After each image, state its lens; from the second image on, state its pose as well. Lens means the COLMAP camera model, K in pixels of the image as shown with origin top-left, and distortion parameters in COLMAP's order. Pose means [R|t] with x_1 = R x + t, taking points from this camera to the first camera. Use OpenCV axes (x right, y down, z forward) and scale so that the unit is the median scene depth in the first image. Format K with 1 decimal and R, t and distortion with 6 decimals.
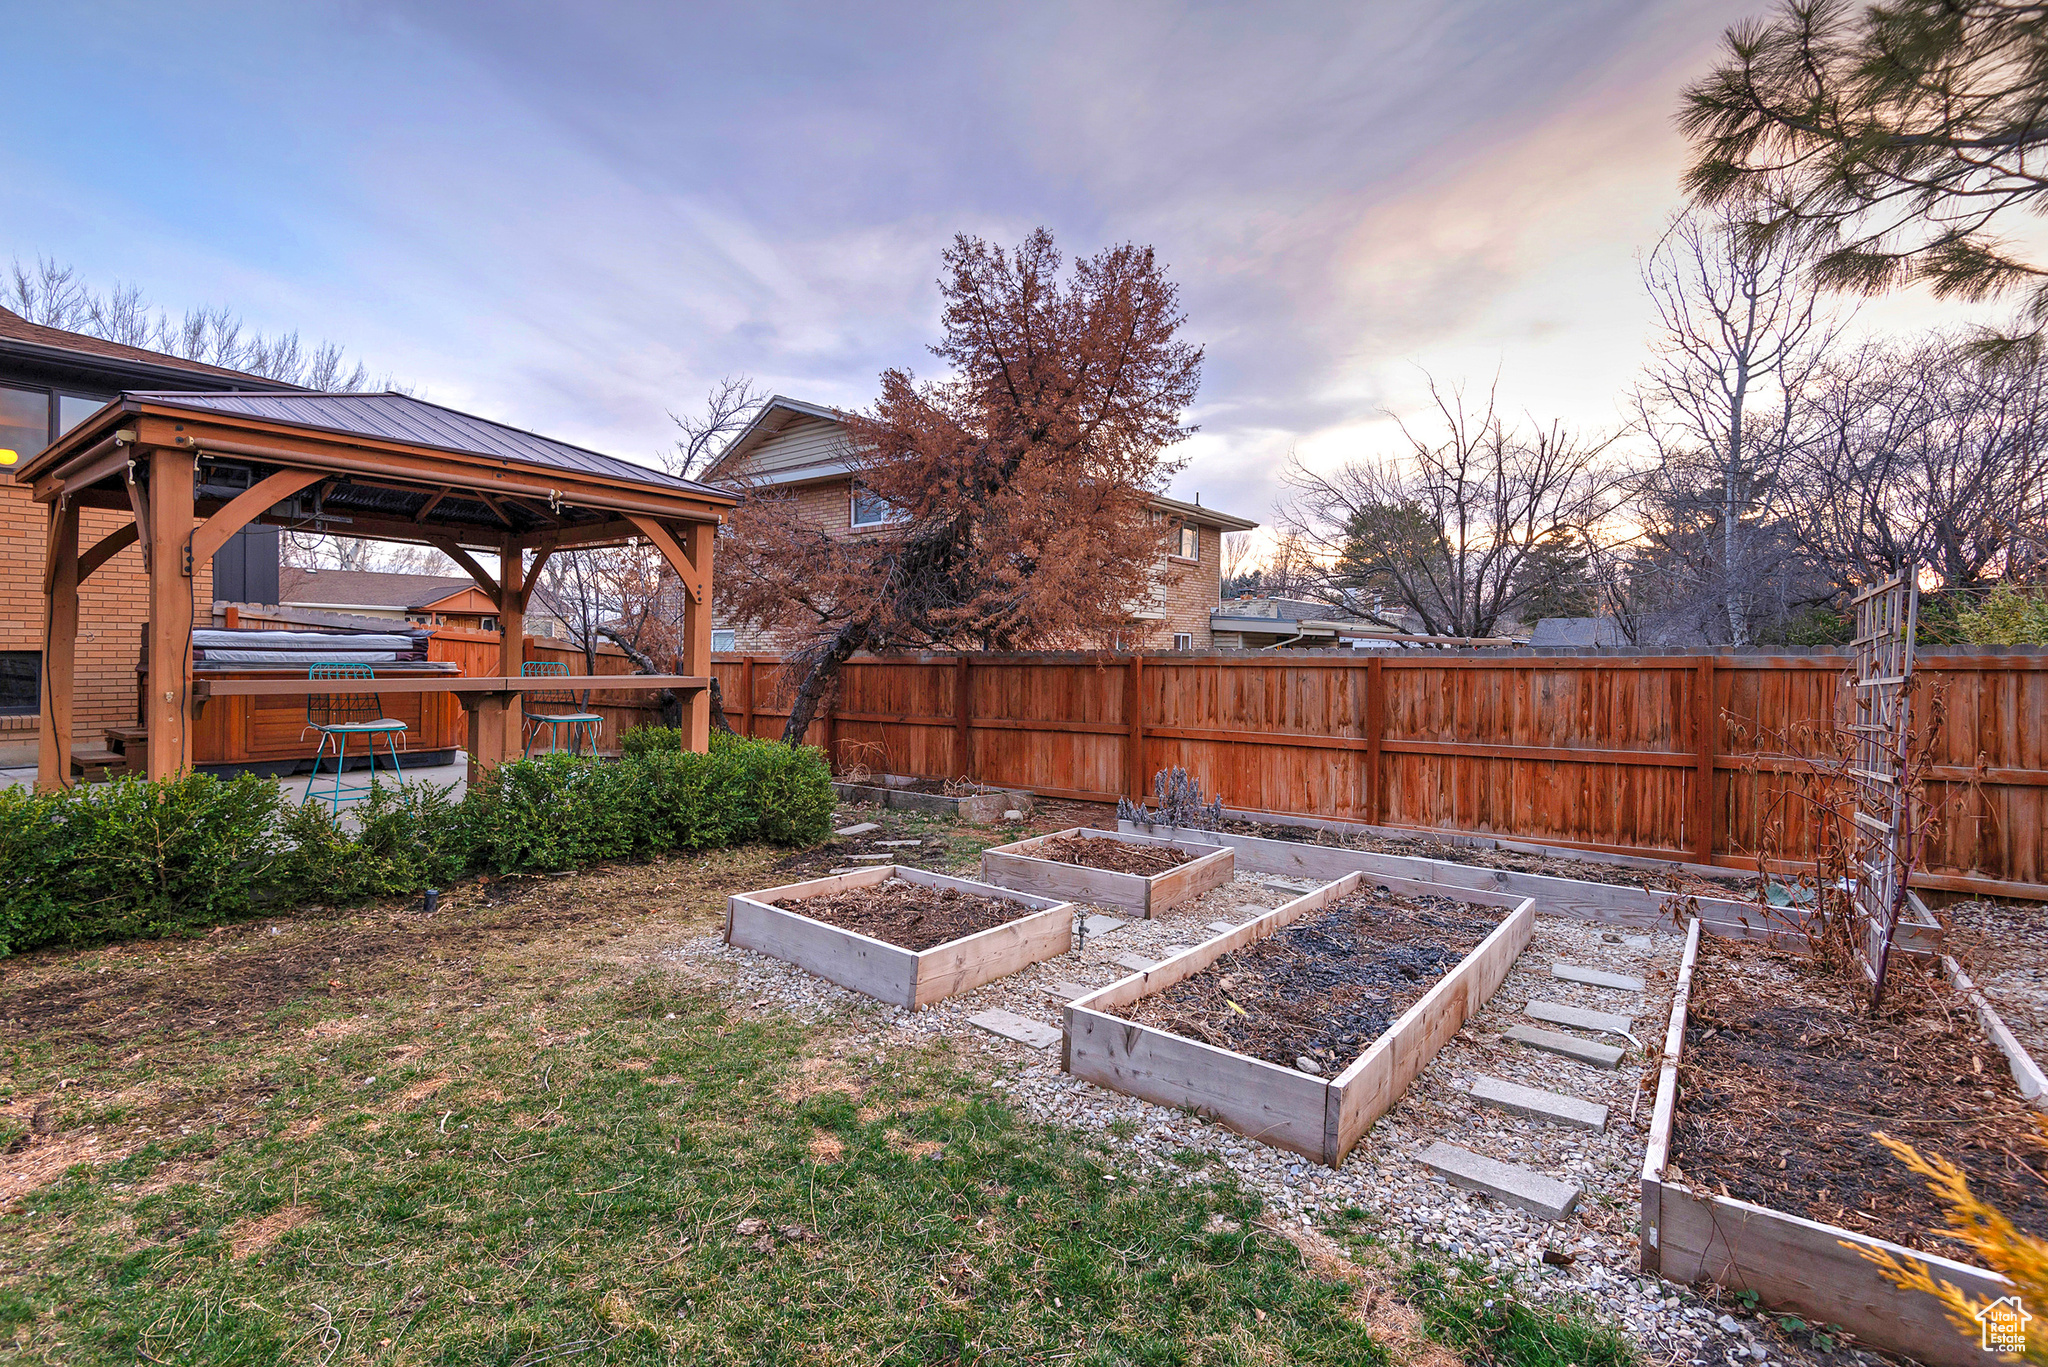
lens RADIAL K [[943.6, 0, 1011.8], [0, 943.6, 663.8], [0, 0, 1]] dist [0.031344, -0.024583]
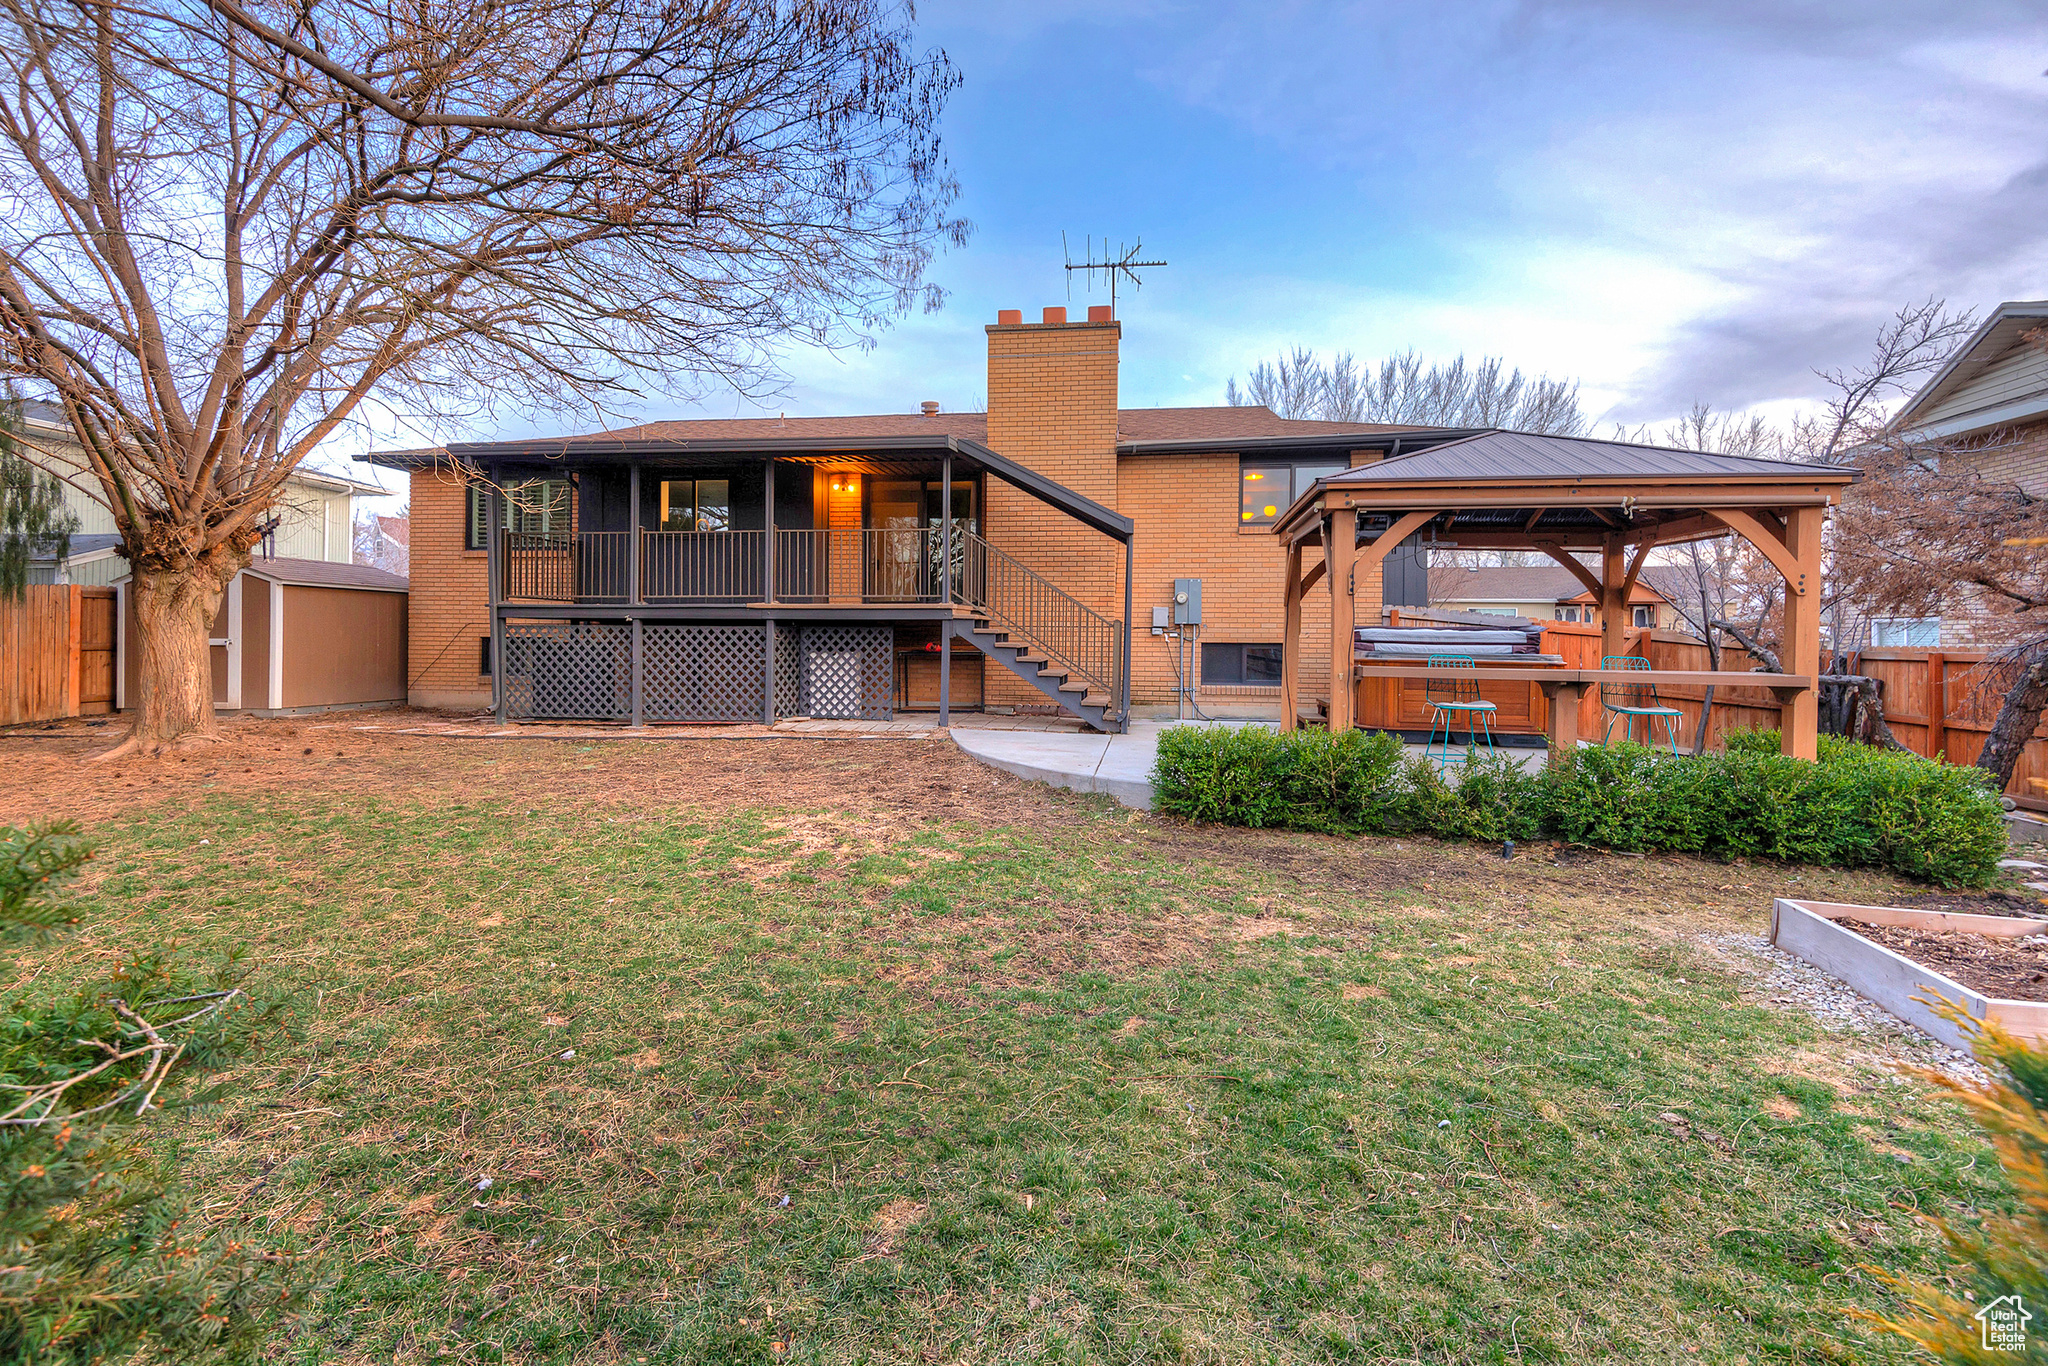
lens RADIAL K [[992.3, 0, 1012.3], [0, 992.3, 620.3], [0, 0, 1]] dist [0.046629, -0.024777]
pose [[0.479222, -0.016287, -0.877543, 0.201228], [-0.013882, 0.999562, -0.026133, -0.004398], [0.877584, 0.024706, 0.478786, -0.168561]]
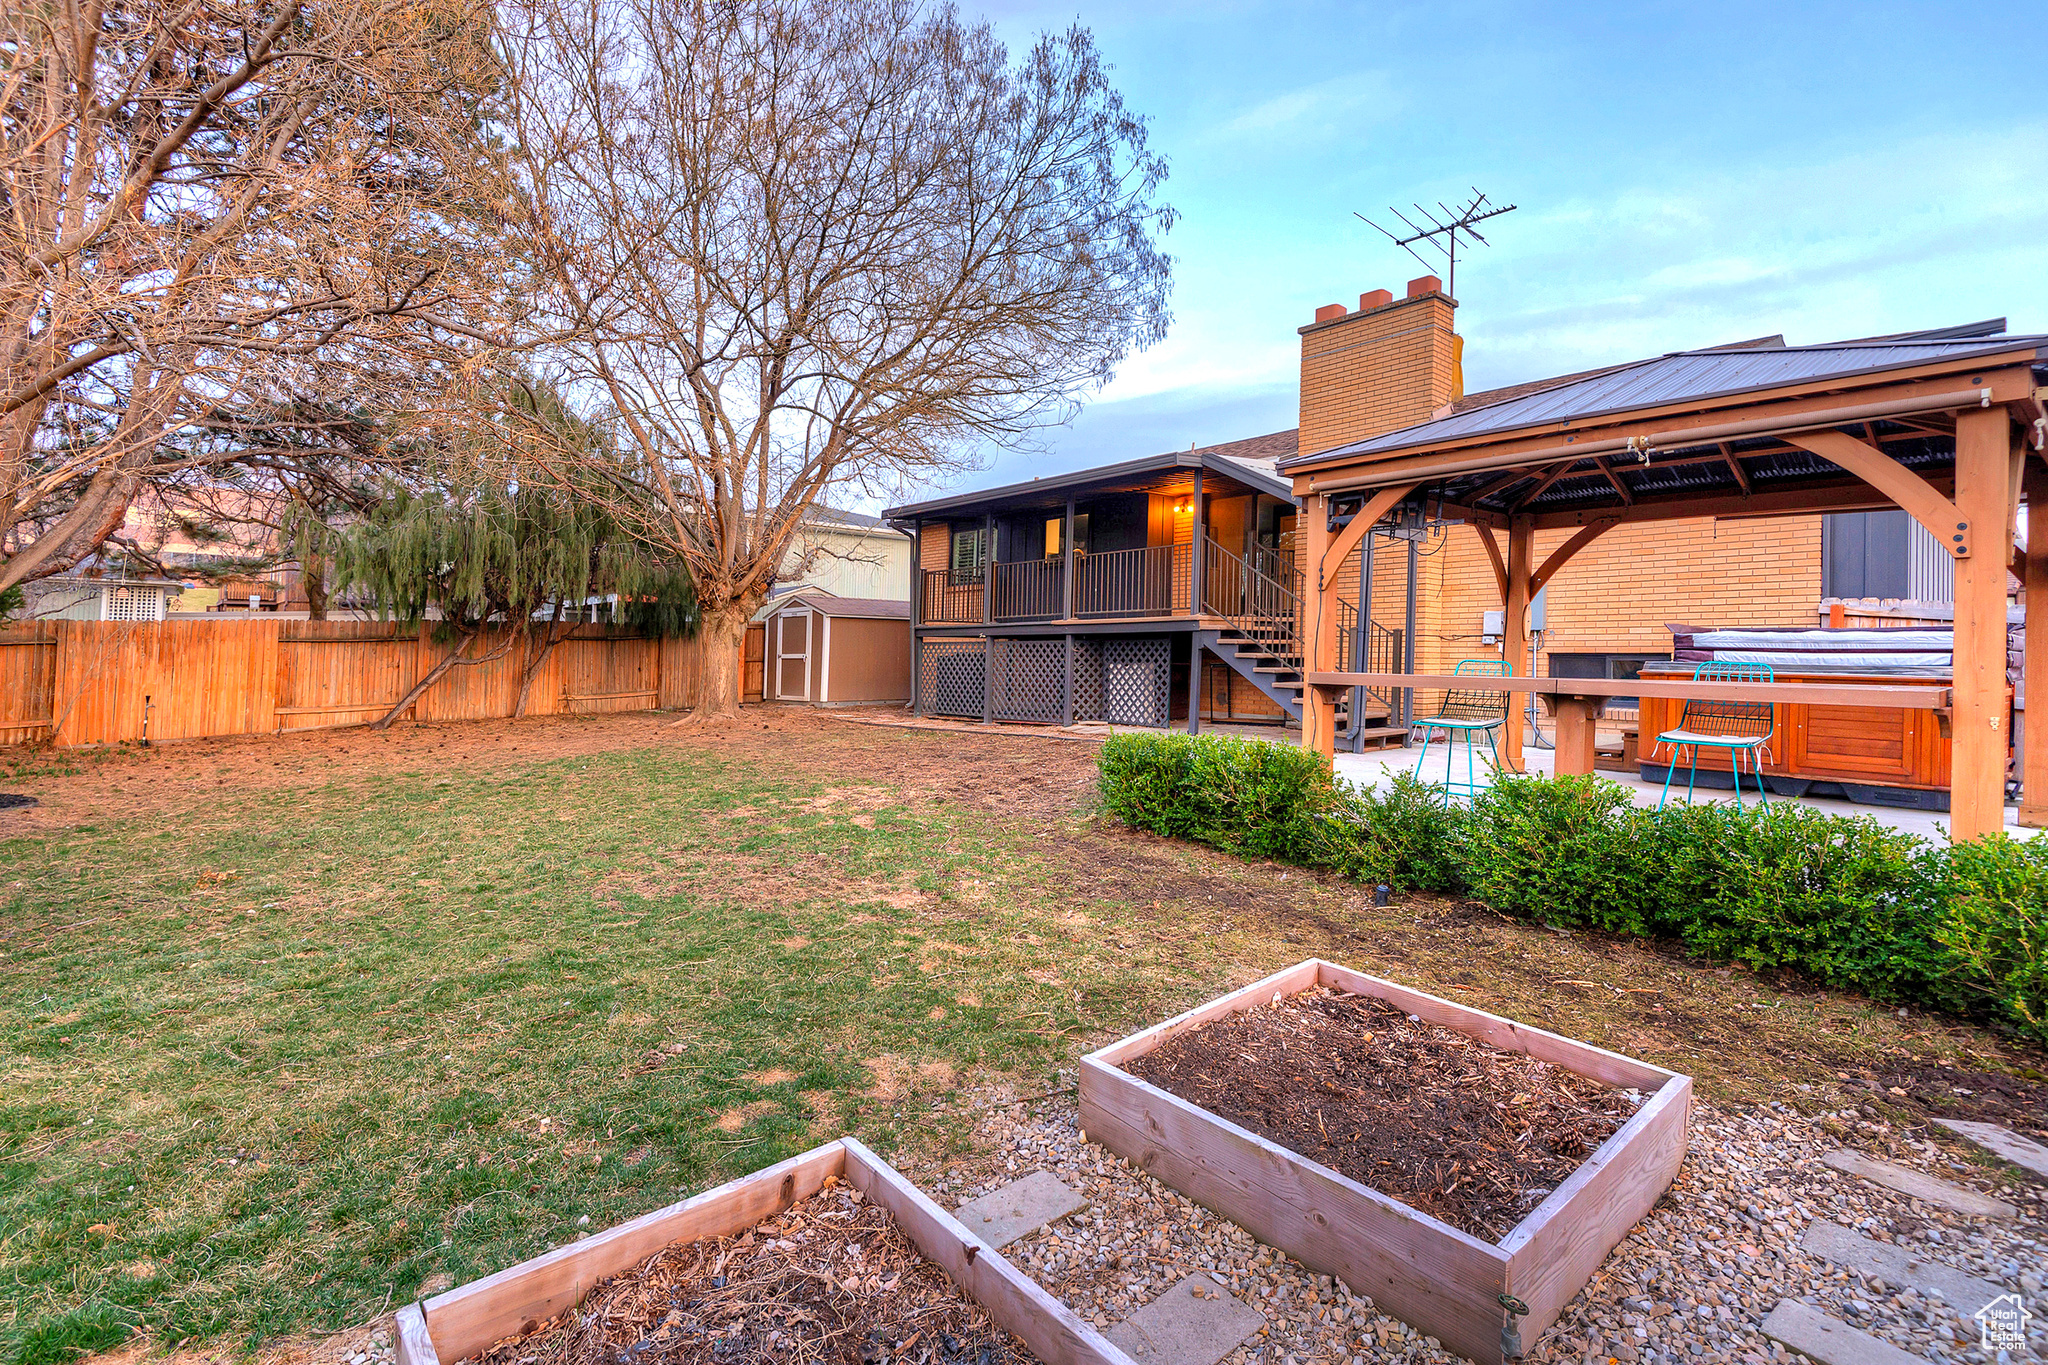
lens RADIAL K [[982.8, 0, 1012.9], [0, 982.8, 627.7], [0, 0, 1]] dist [0.000549, 0.000207]
pose [[-0.213301, -0.032338, -0.976451, 0.440762], [-0.014671, 0.999445, -0.029895, 0.003136], [0.976876, 0.007949, -0.213657, 0.748184]]
